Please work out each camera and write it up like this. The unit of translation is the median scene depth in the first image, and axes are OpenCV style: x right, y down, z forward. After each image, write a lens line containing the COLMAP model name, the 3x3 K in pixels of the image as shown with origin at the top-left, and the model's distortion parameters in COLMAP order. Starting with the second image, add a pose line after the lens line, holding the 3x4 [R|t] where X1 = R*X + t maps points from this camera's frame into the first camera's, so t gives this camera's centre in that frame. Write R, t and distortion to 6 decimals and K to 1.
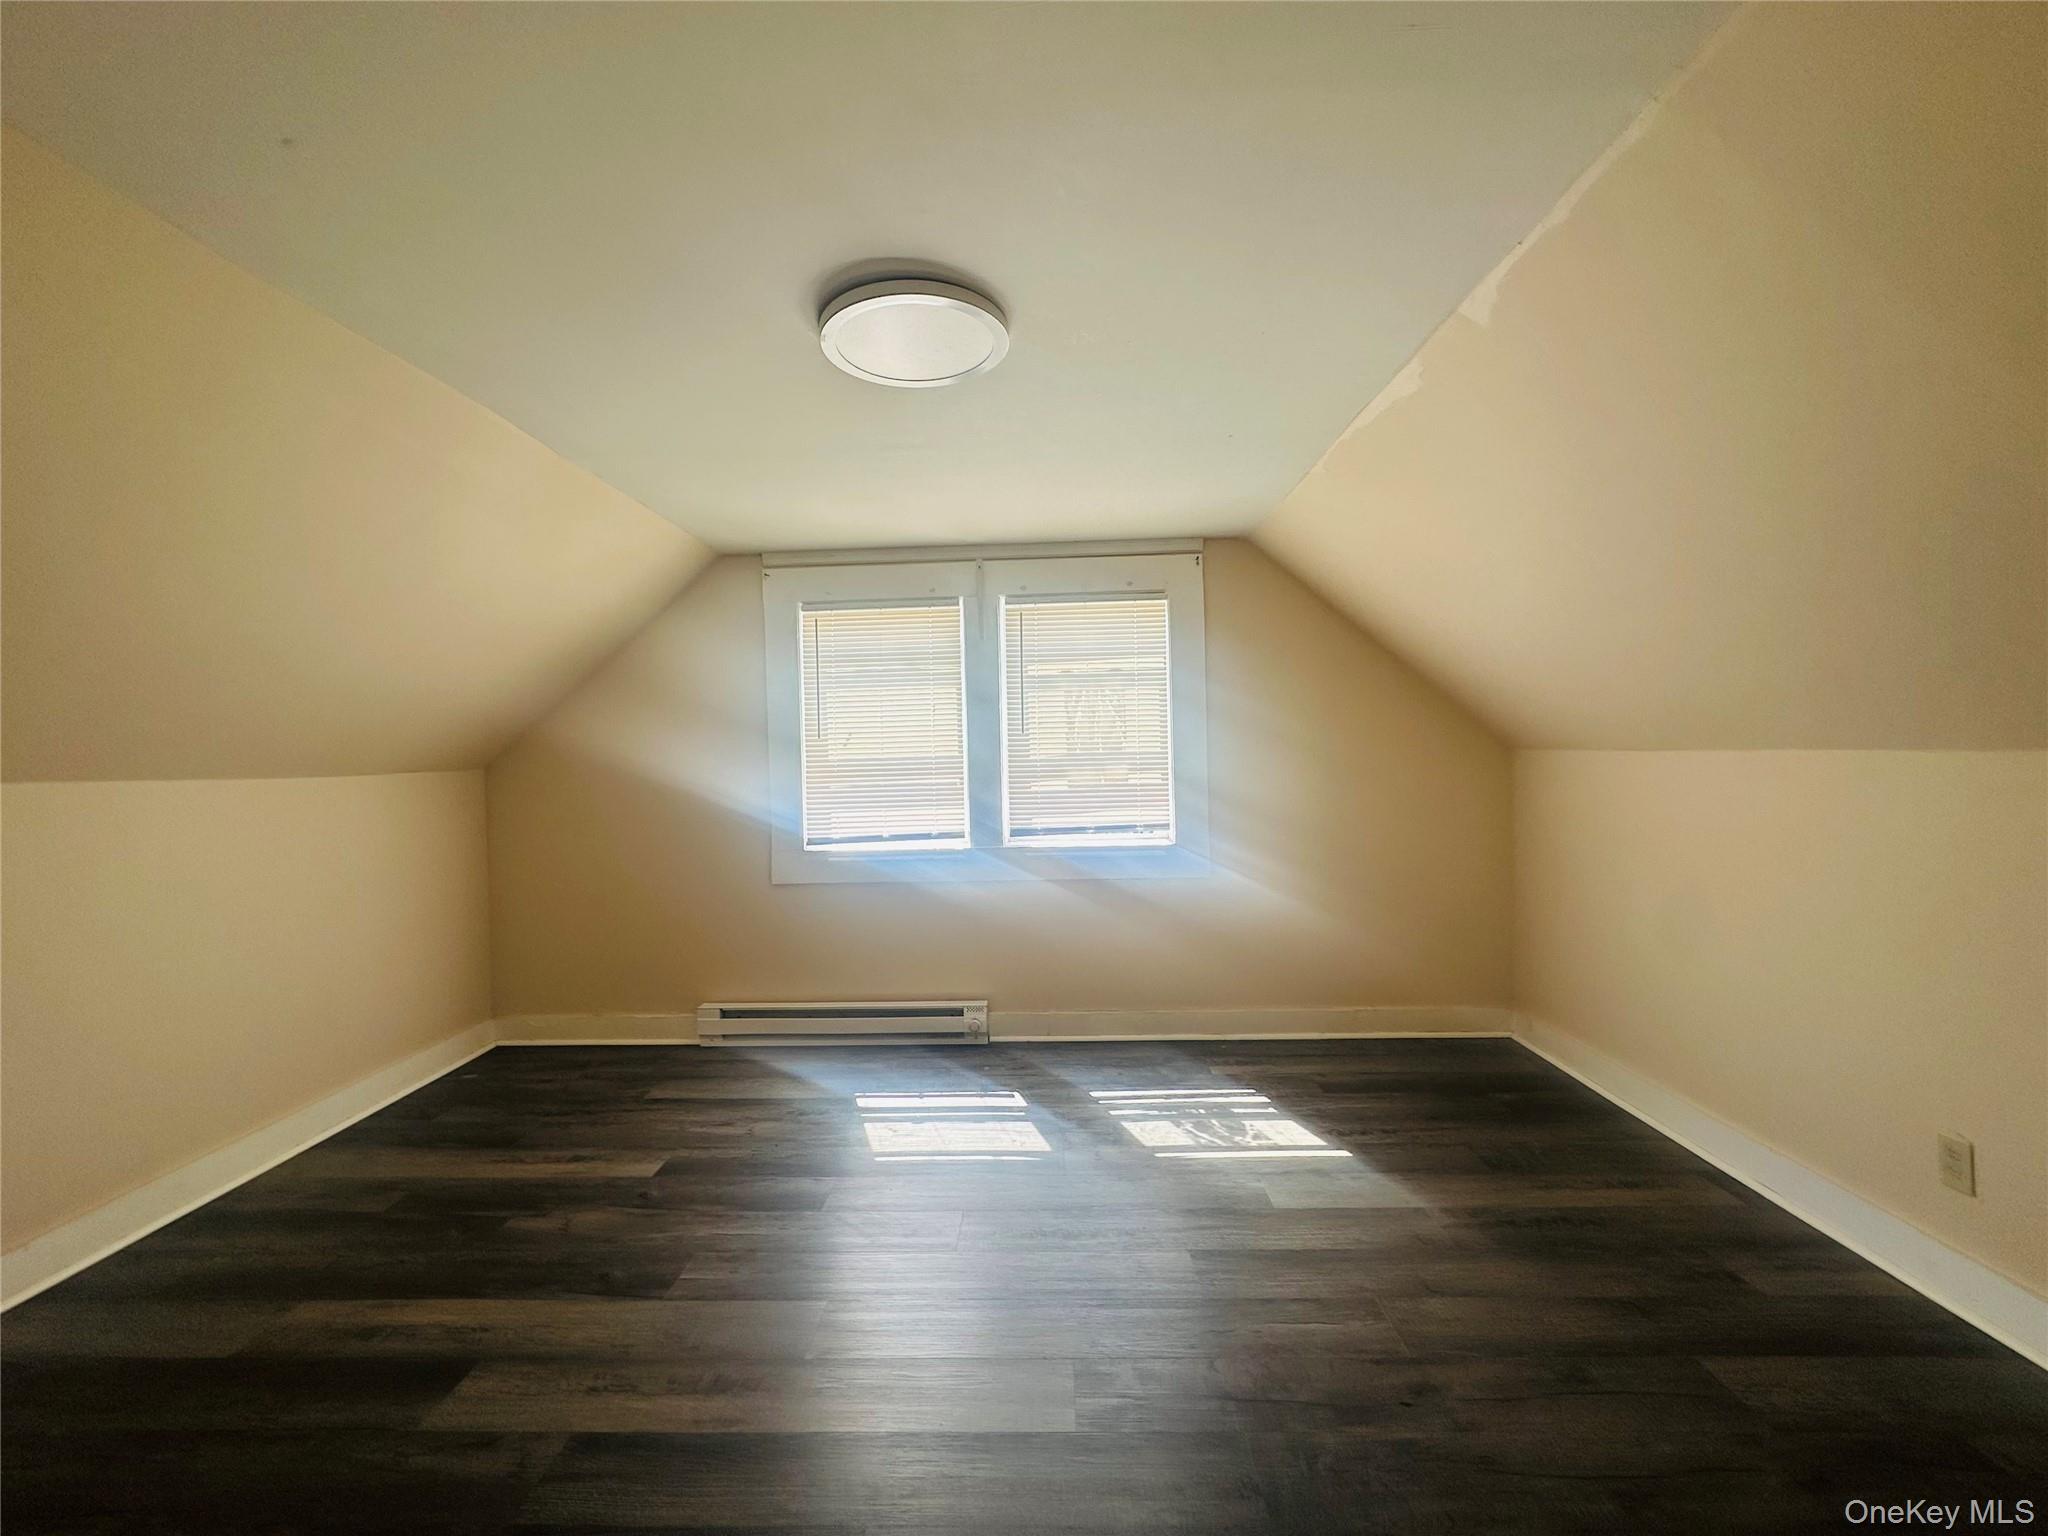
lens RADIAL K [[828.4, 0, 1024.0], [0, 828.4, 768.0], [0, 0, 1]] dist [0.001308, -0.000005]
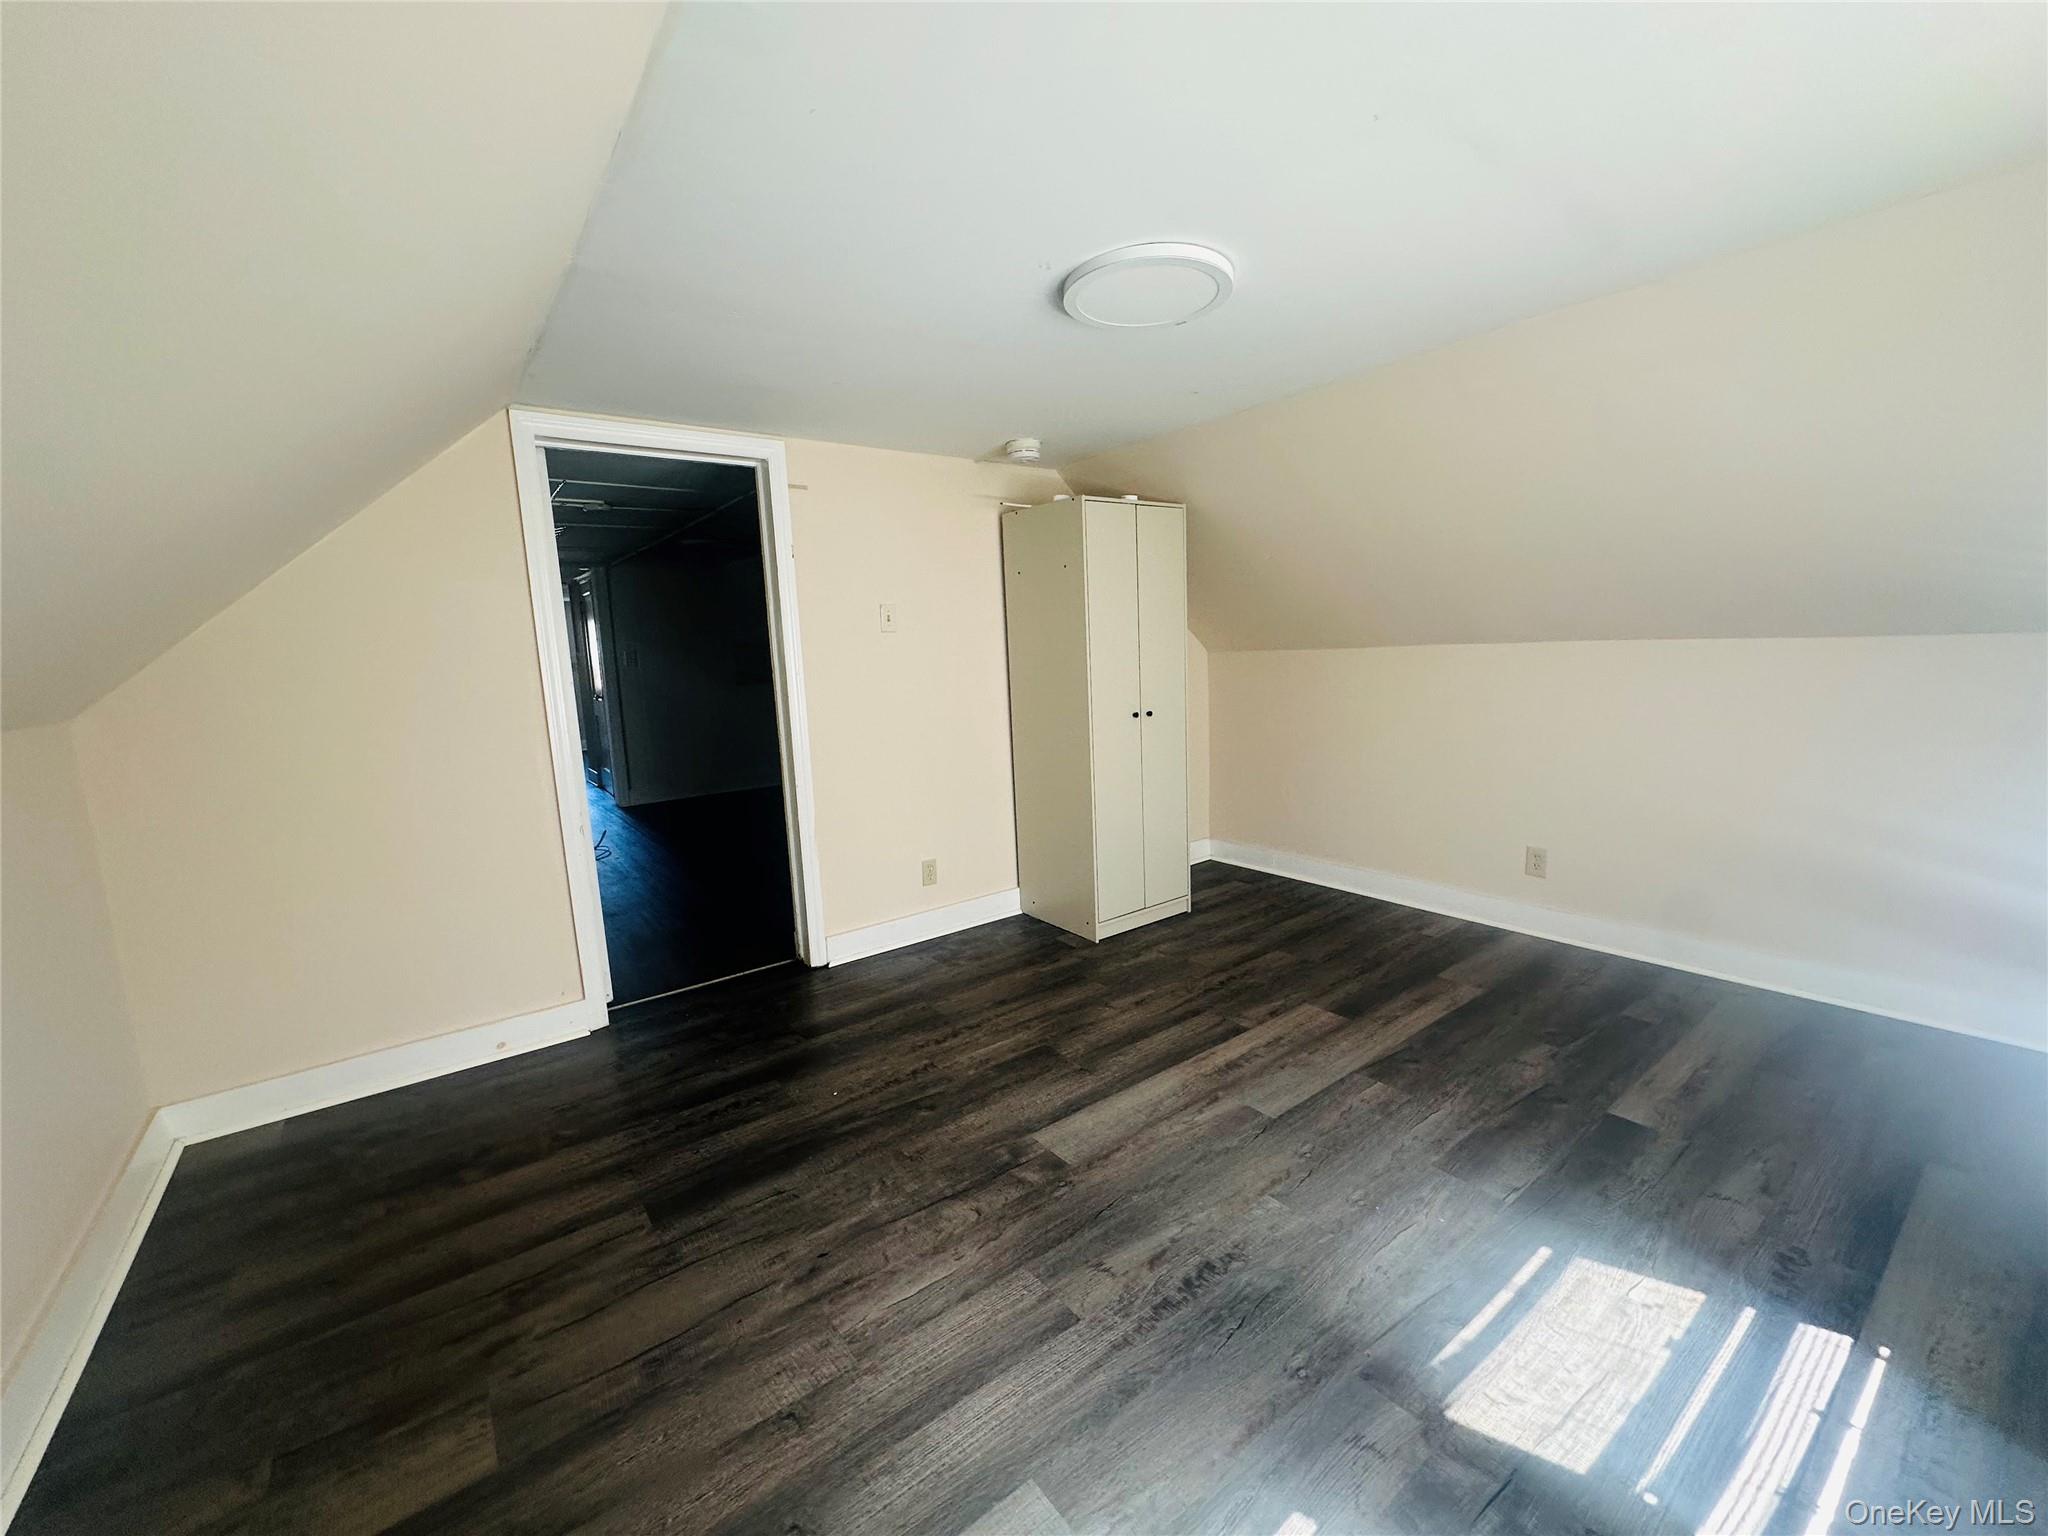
lens RADIAL K [[828.4, 0, 1024.0], [0, 828.4, 768.0], [0, 0, 1]] dist [0.001308, -0.000005]
pose [[-0.777998, 0.149656, -0.610182, 0.668170], [0.051152, 0.983079, 0.175895, -0.078979], [0.626181, 0.105634, -0.772489, 1.578881]]
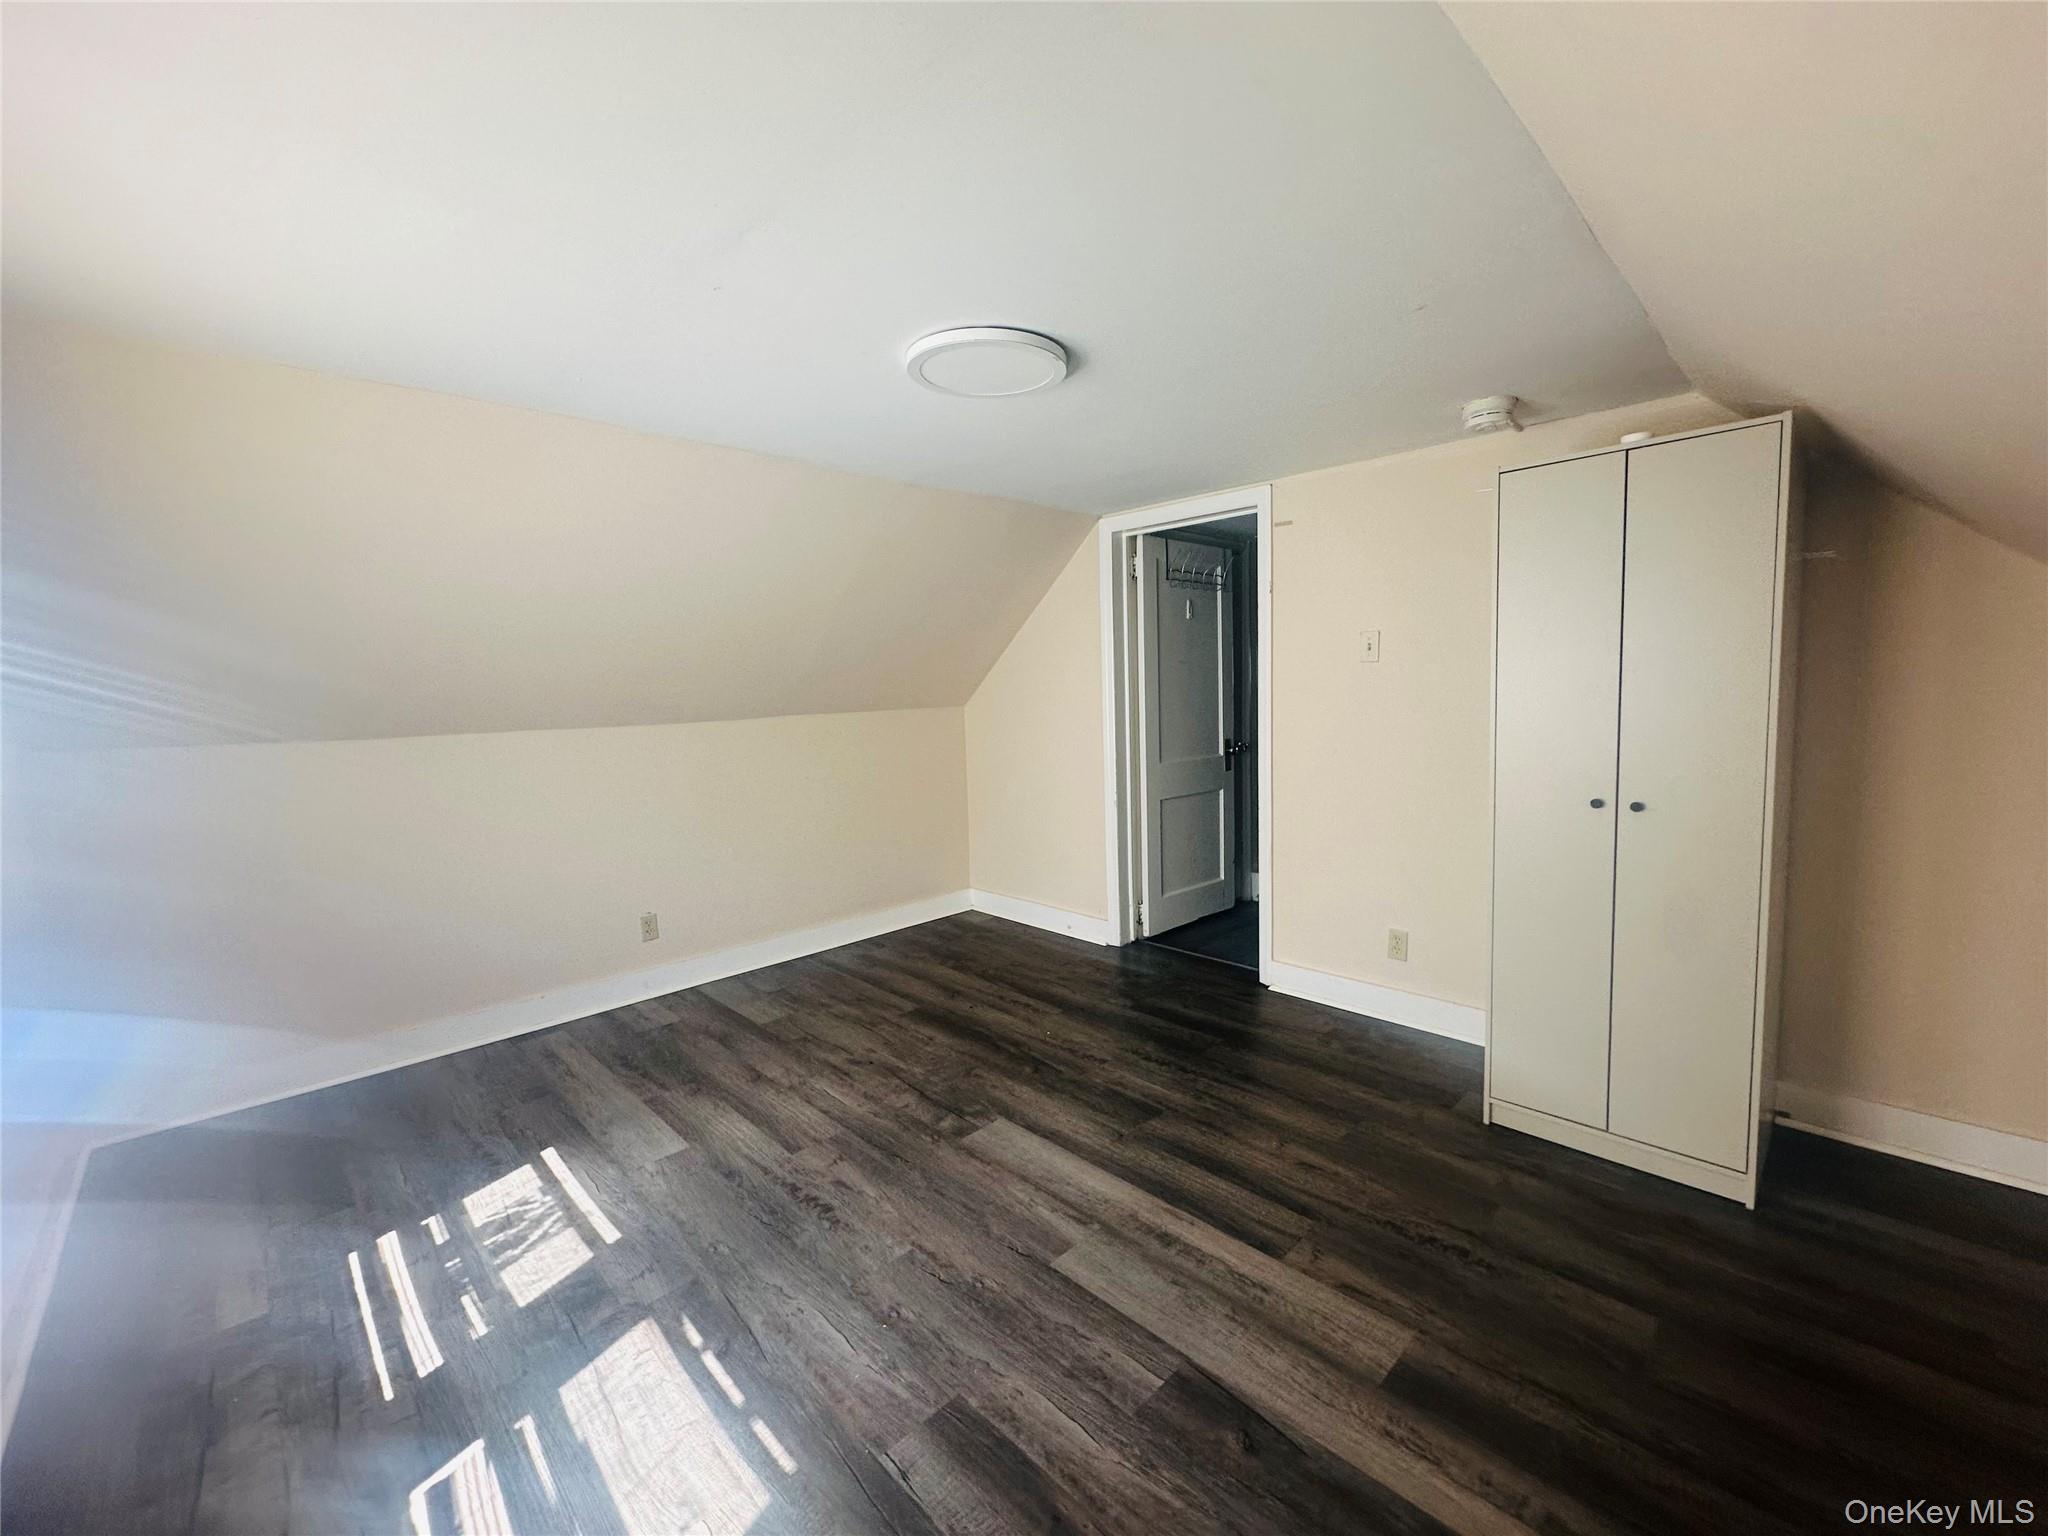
lens RADIAL K [[828.4, 0, 1024.0], [0, 828.4, 768.0], [0, 0, 1]] dist [0.001308, -0.000005]
pose [[-0.721993, -0.023778, 0.691492, -0.861710], [0.056027, 0.994118, 0.092682, -0.050714], [-0.689628, 0.105658, -0.716414, 1.613155]]
